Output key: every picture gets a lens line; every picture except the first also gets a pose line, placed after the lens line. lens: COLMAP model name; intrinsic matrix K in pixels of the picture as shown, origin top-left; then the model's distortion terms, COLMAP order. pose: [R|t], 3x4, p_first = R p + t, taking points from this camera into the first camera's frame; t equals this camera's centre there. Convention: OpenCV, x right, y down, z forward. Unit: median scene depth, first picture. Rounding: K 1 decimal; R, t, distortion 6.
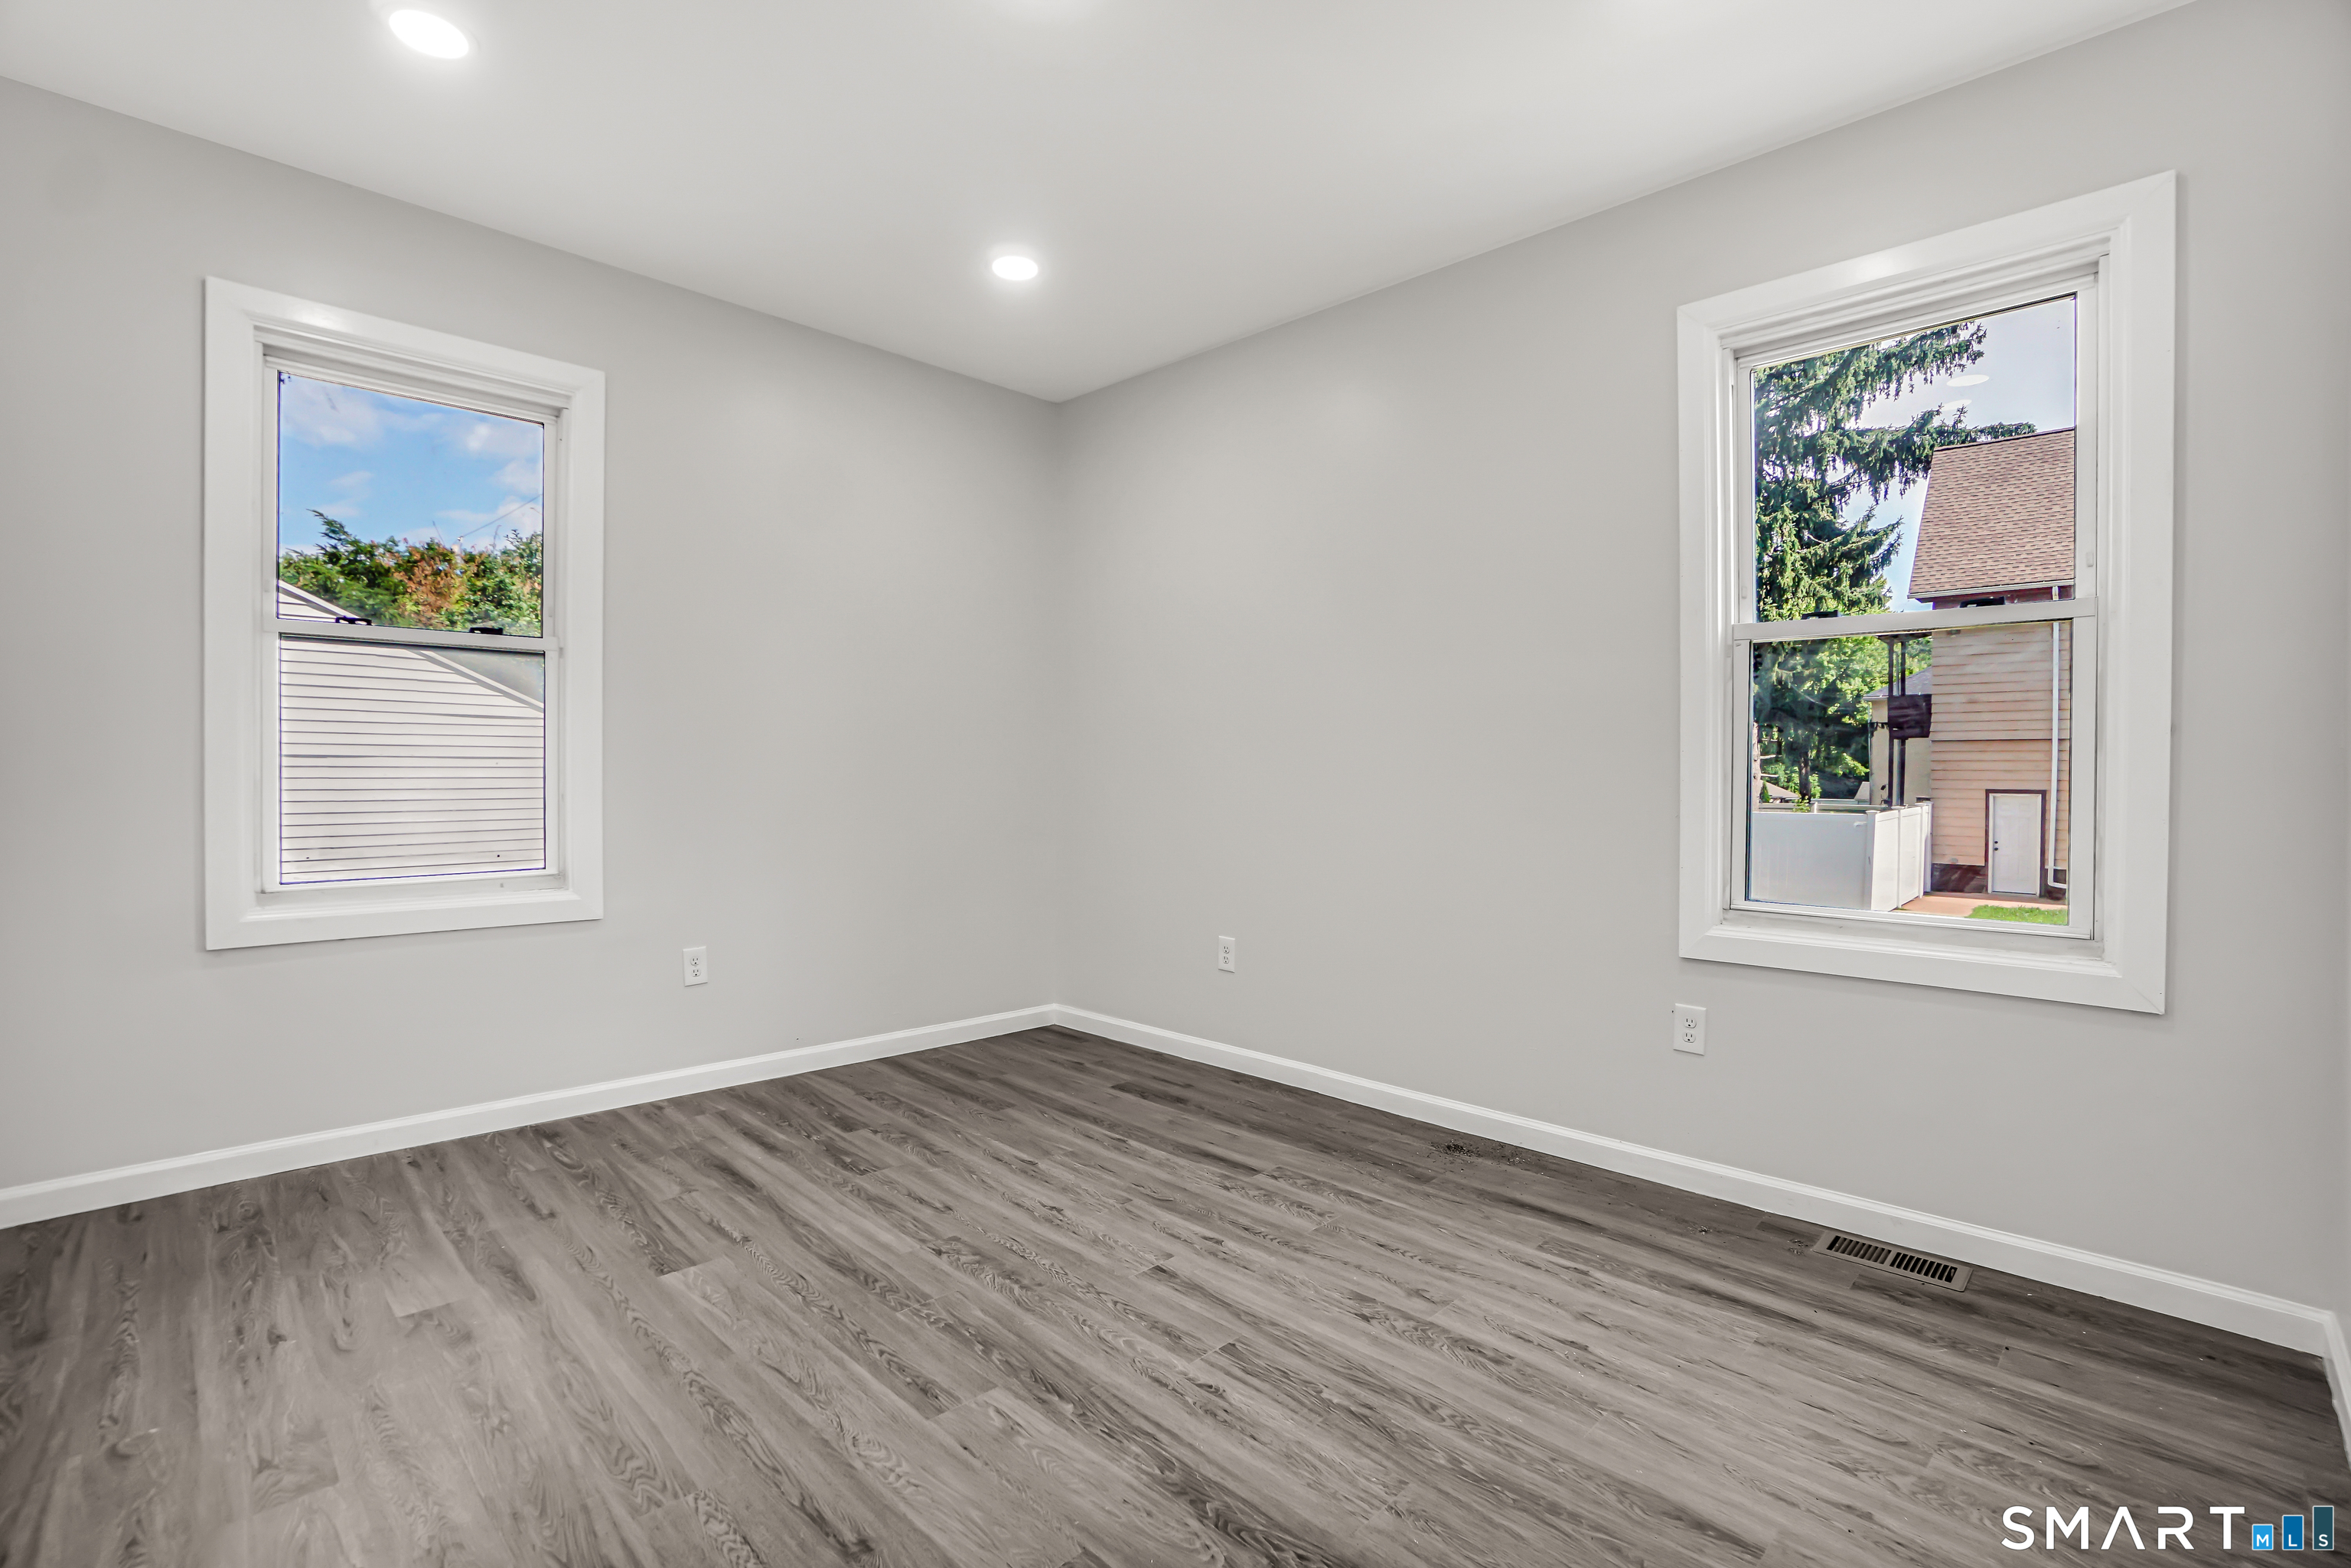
lens RADIAL K [[1064.9, 0, 1175.5], [0, 1064.9, 784.0], [0, 0, 1]] dist [-0.064436, 0.025354]
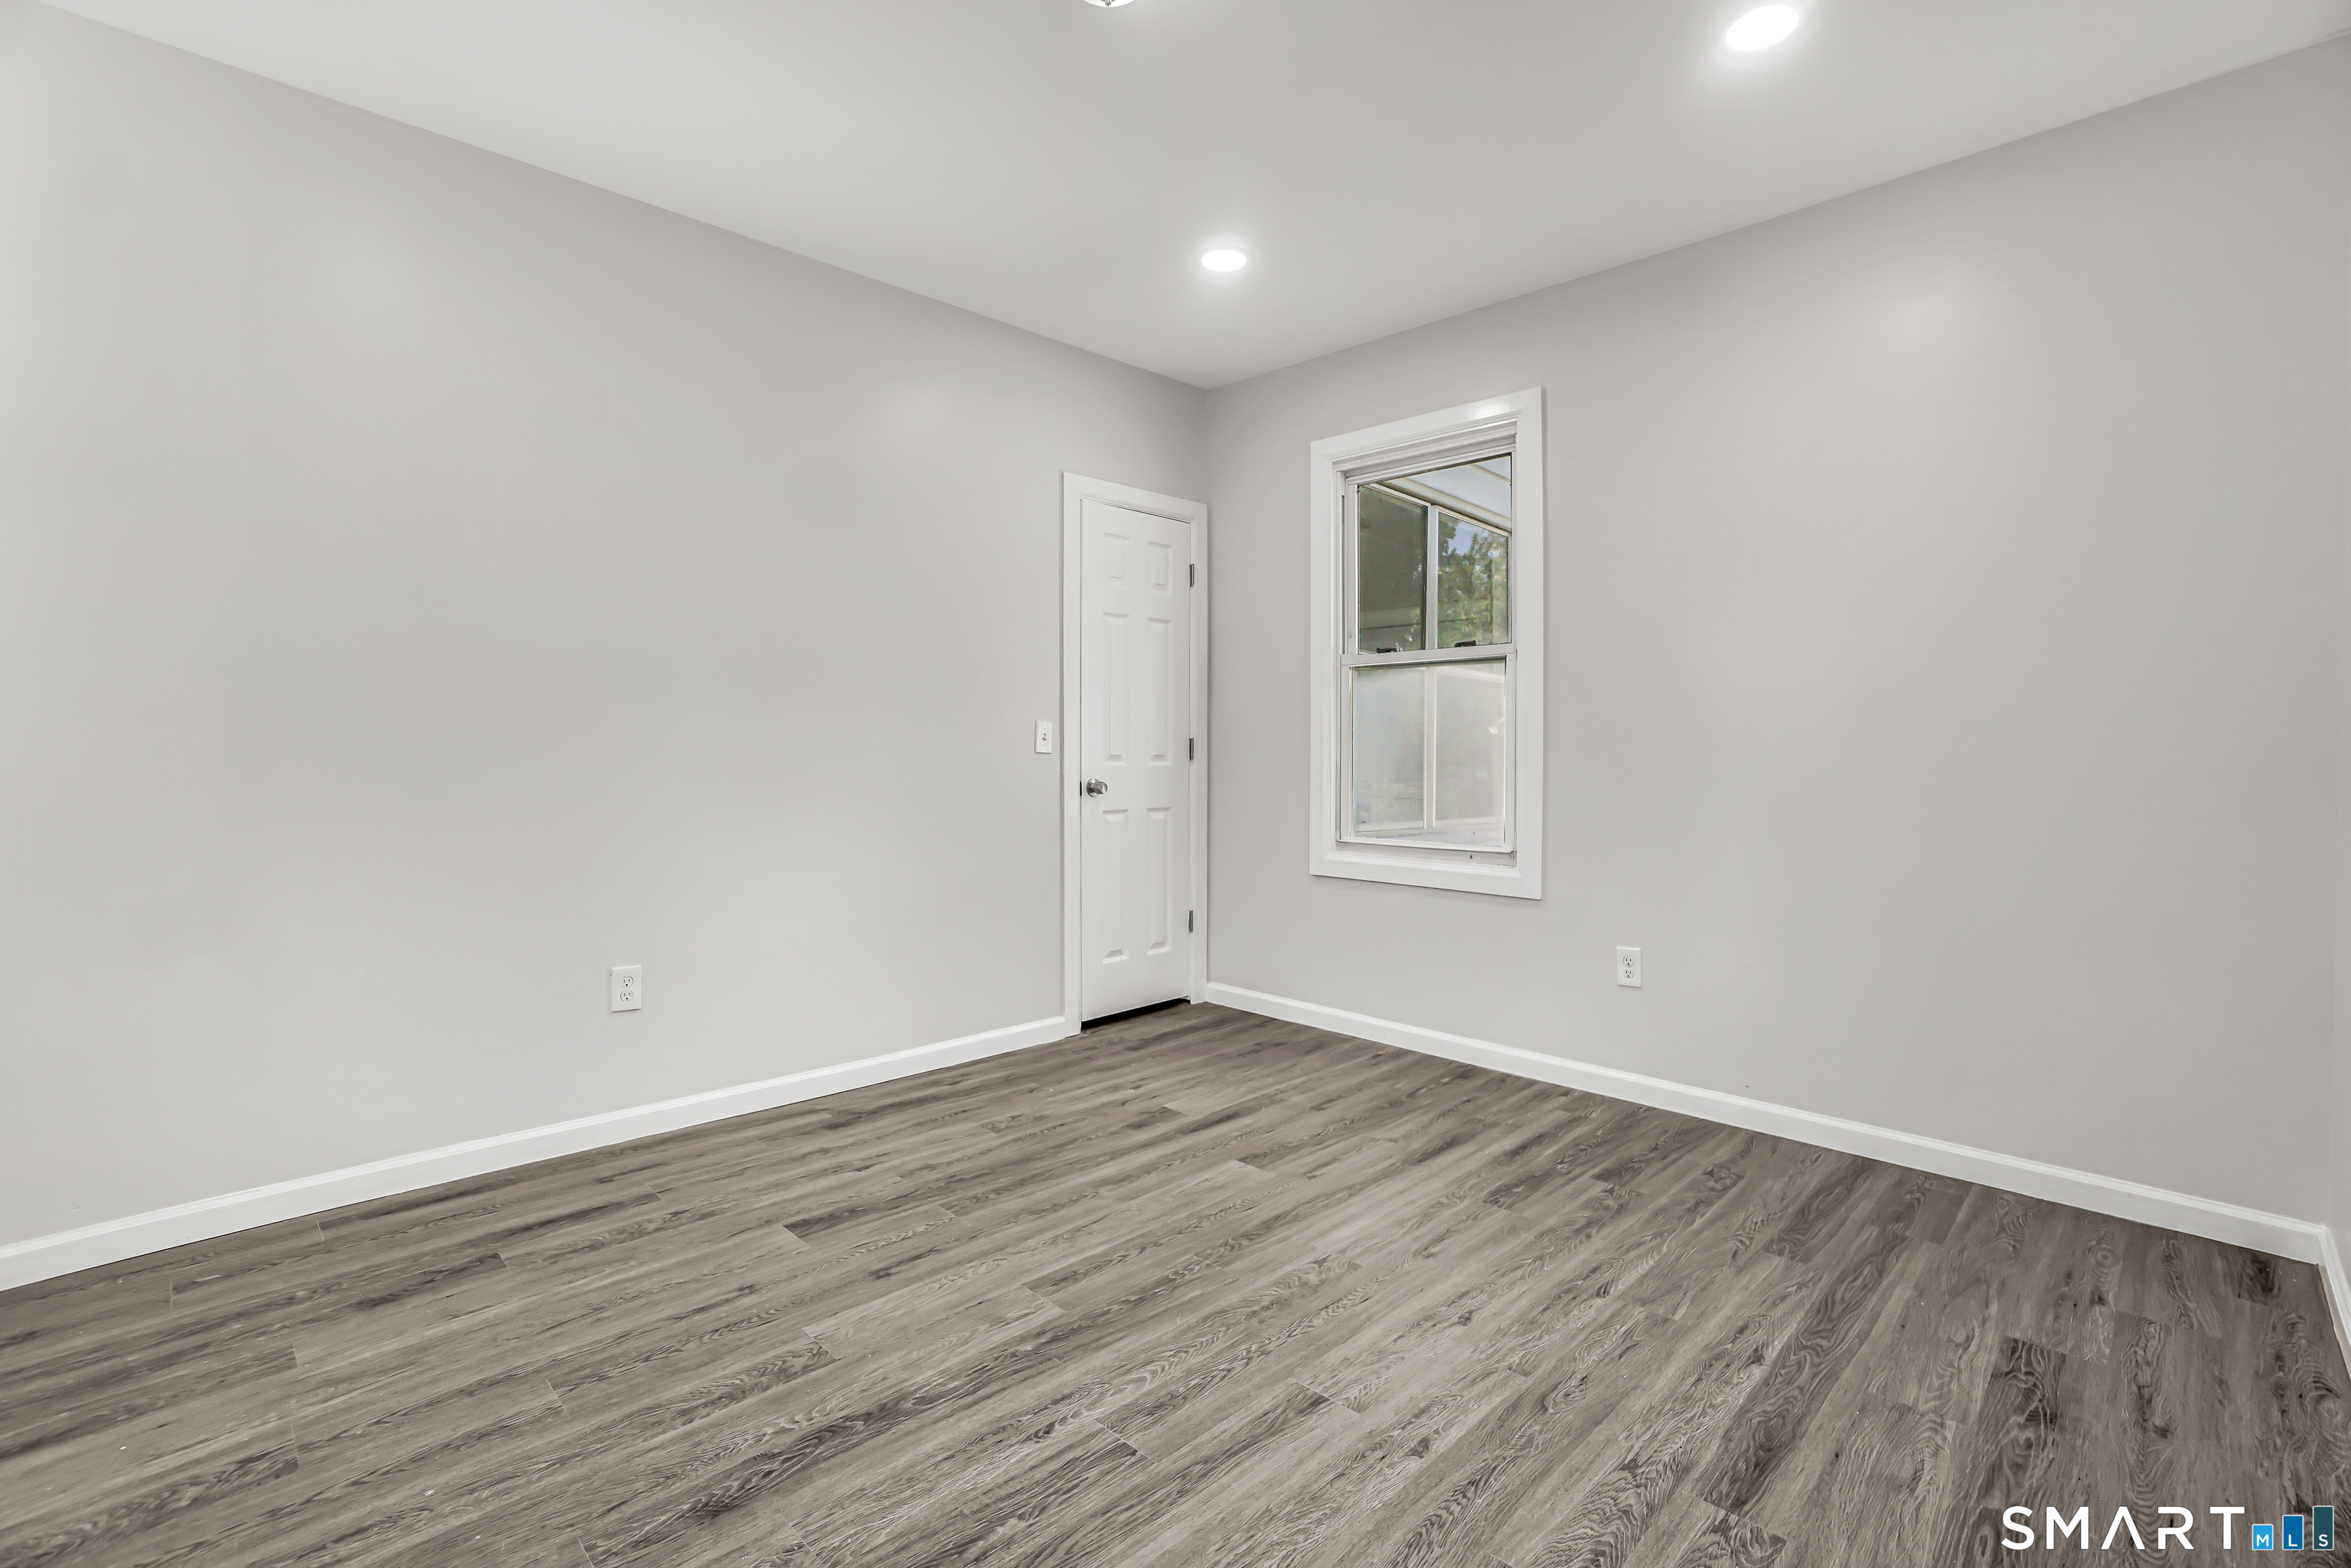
lens RADIAL K [[1060.9, 0, 1163.7], [0, 1060.9, 753.9], [0, 0, 1]] dist [-0.064583, 0.023242]
pose [[-0.016318, -0.006151, -0.999848, 0.730850], [-0.019432, 0.999794, -0.005834, -0.008923], [0.999678, 0.019334, -0.016434, 0.861146]]
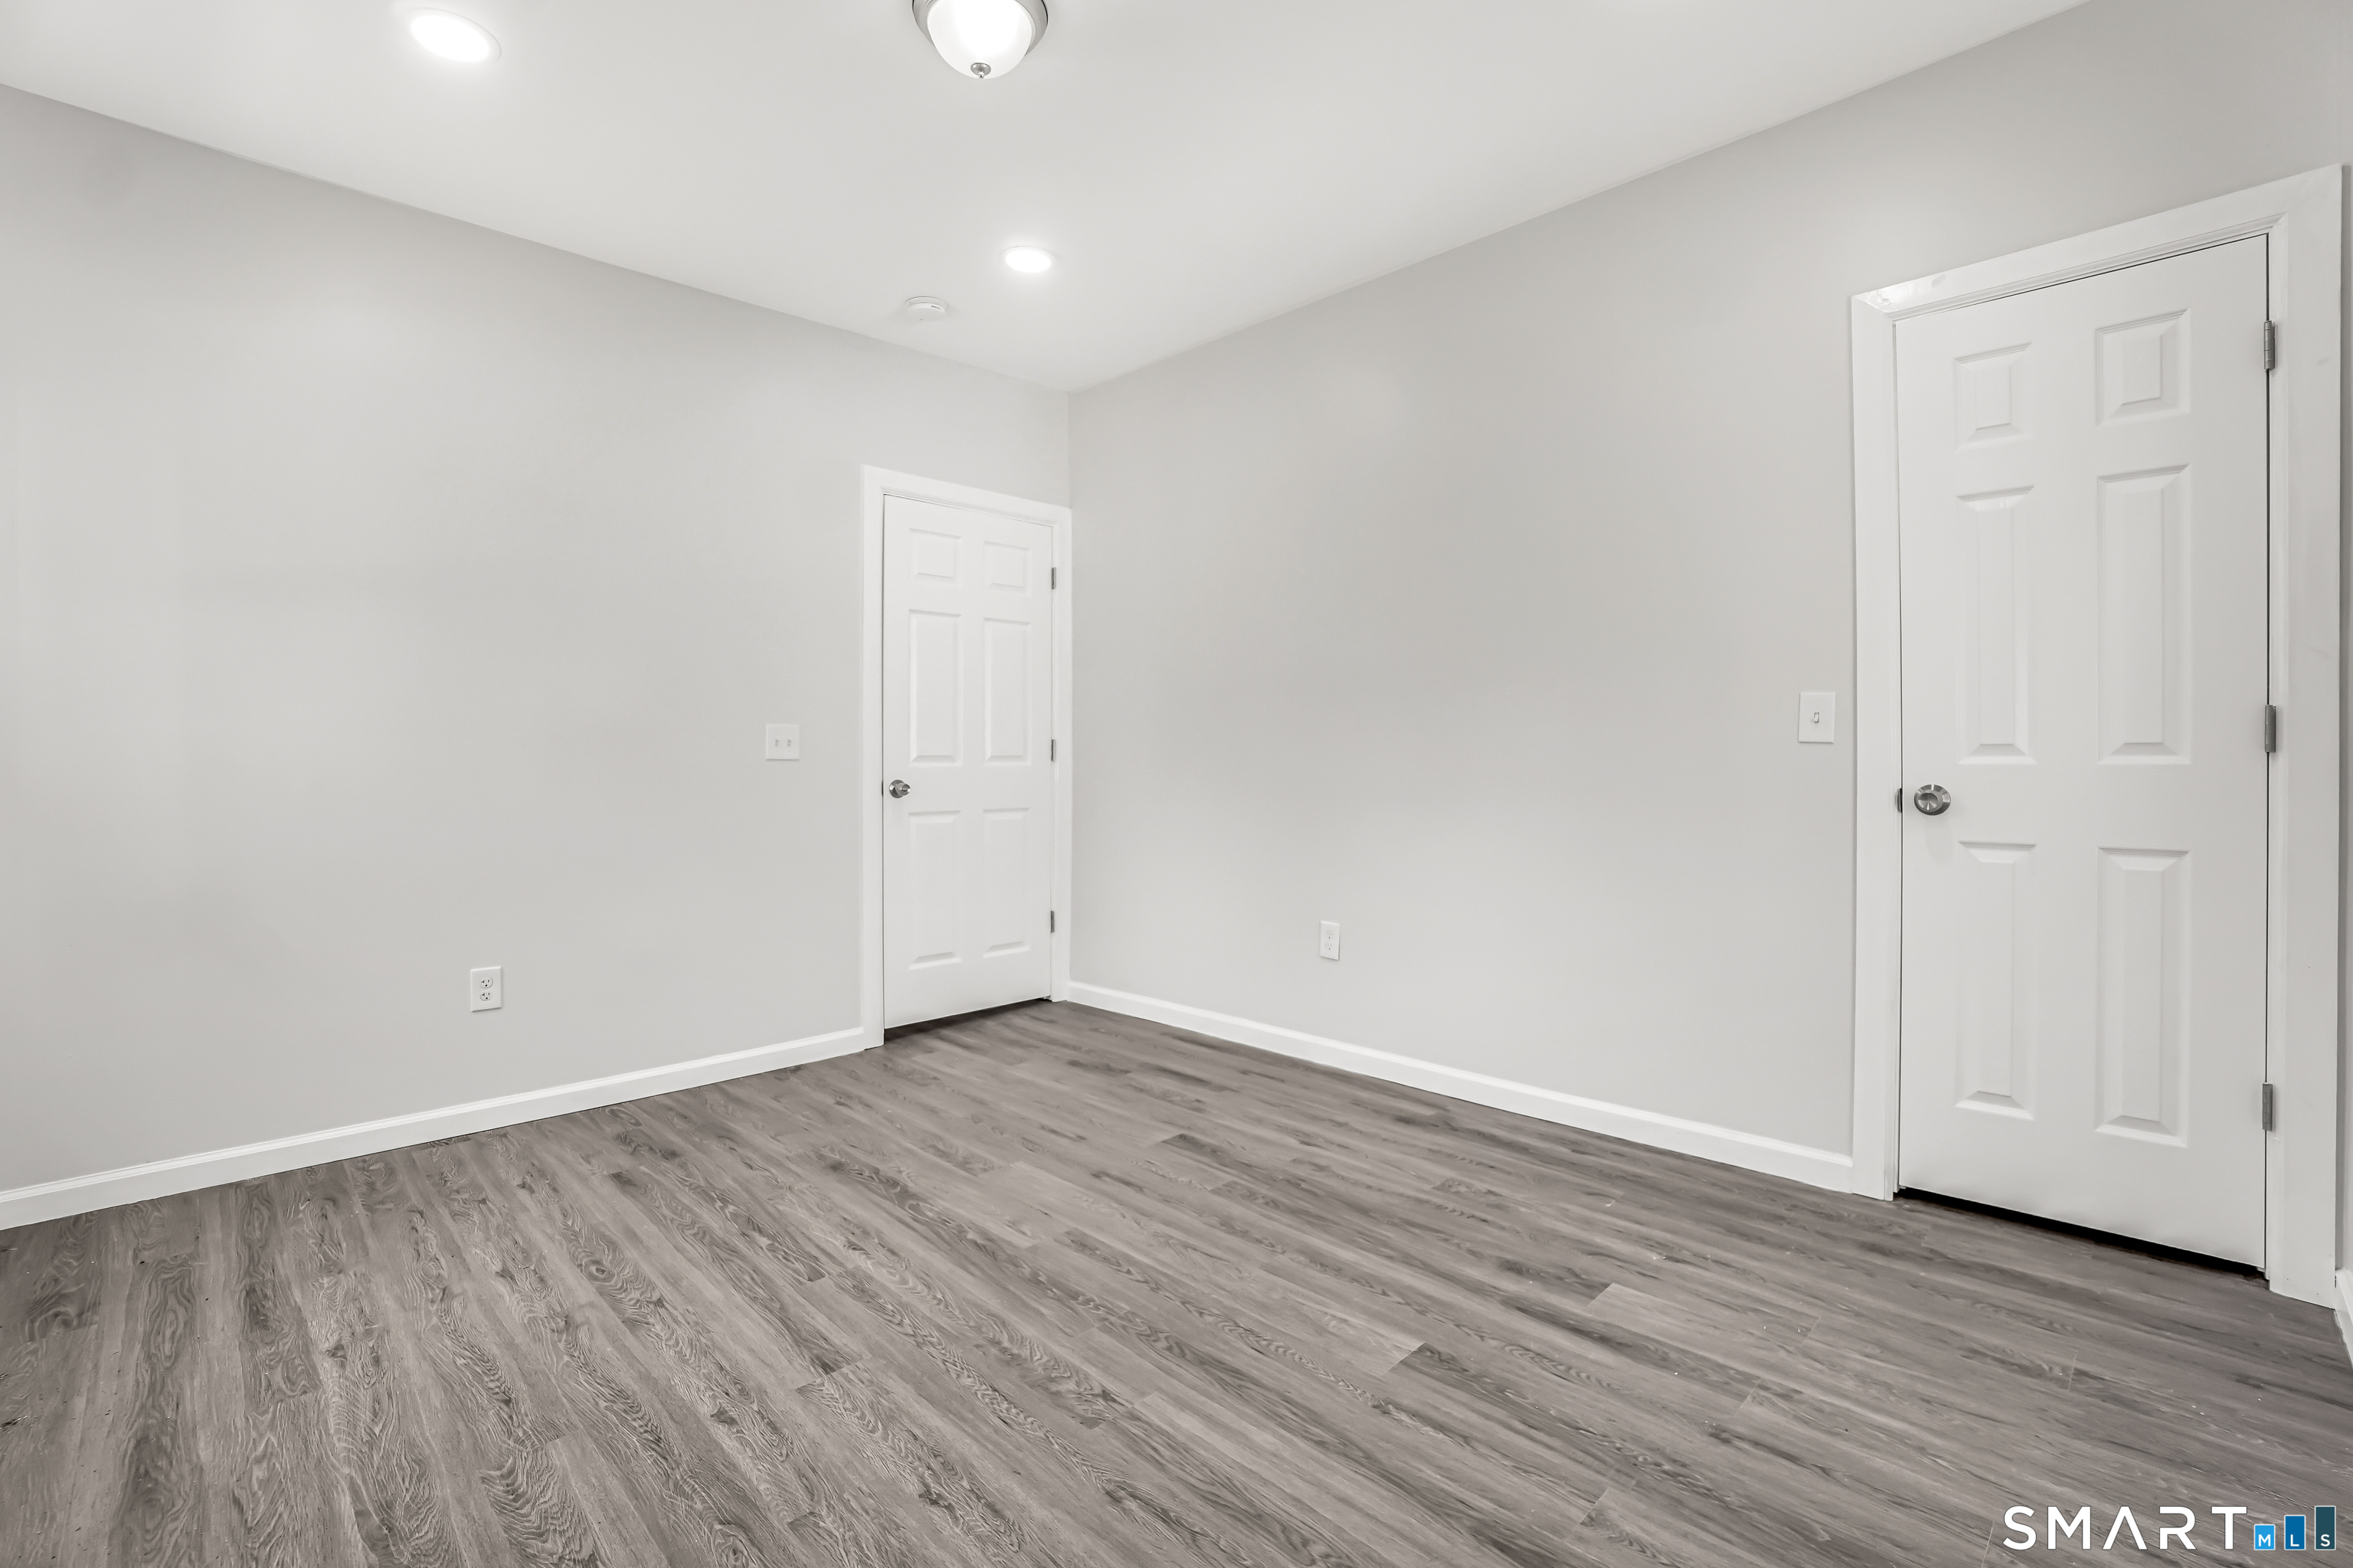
lens RADIAL K [[1061.9, 0, 1164.7], [0, 1061.9, 753.9], [0, 0, 1]] dist [-0.064583, 0.023242]
pose [[-0.999676, 0.000023, 0.025454, -0.284983], [0.000566, 0.999773, 0.021310, -0.026632], [-0.025448, 0.021318, -0.999449, 1.722924]]
